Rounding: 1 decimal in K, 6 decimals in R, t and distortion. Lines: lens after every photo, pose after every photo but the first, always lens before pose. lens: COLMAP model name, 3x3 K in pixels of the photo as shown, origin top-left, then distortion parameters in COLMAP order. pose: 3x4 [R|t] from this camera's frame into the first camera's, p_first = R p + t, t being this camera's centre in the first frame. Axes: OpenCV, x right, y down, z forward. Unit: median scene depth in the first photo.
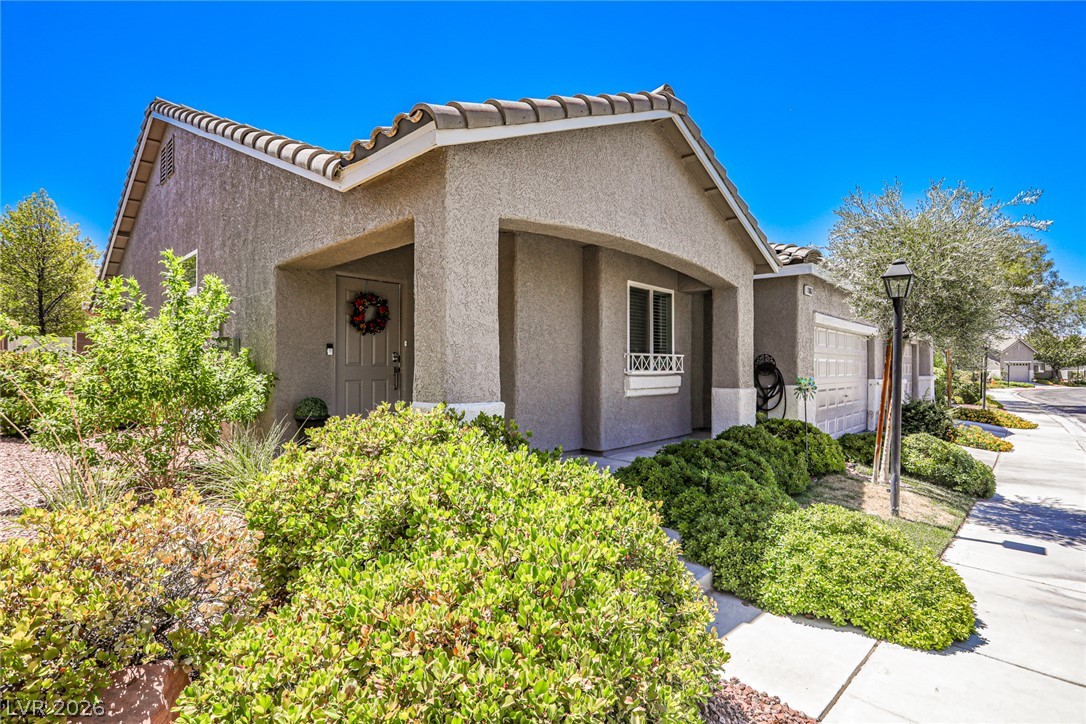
lens RADIAL K [[520.8, 0, 543.0], [0, 520.8, 362.0], [0, 0, 1]] dist [-0.009839, 0.001481]
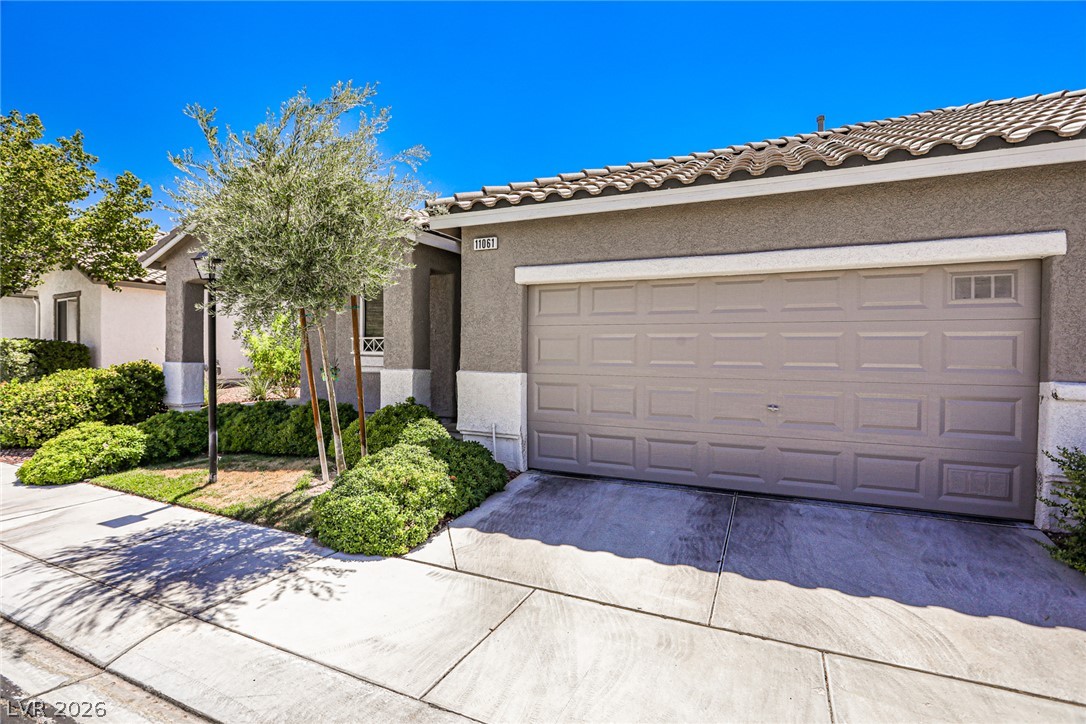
lens RADIAL K [[520.8, 0, 543.0], [0, 520.8, 362.0], [0, 0, 1]] dist [-0.009839, 0.001481]
pose [[0.326814, 0.009428, -0.945042, 1.465559], [-0.001875, 0.999955, 0.009327, 0.028995], [0.945087, -0.001276, 0.326817, 0.994222]]
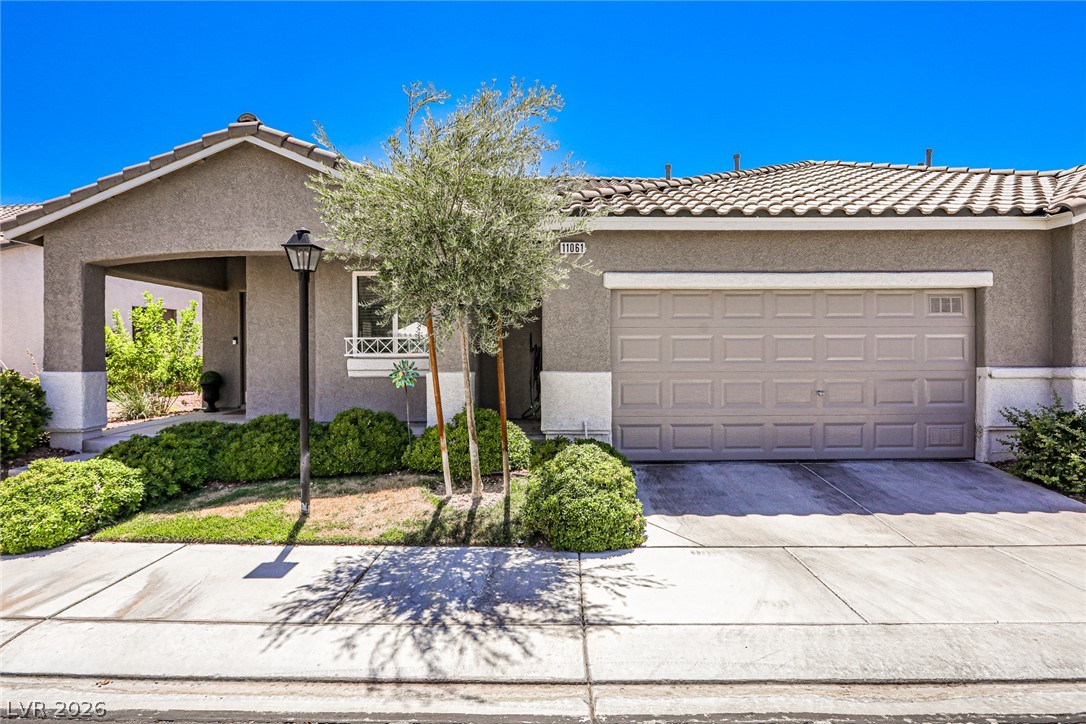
lens RADIAL K [[548.1, 0, 543.7], [0, 548.1, 353.0], [0, 0, 1]] dist [-0.011980, 0.000537]
pose [[0.689923, -0.006970, -0.723849, 1.253615], [0.013572, 0.999902, 0.003307, 0.016953], [0.723756, -0.012105, 0.689950, 0.482781]]
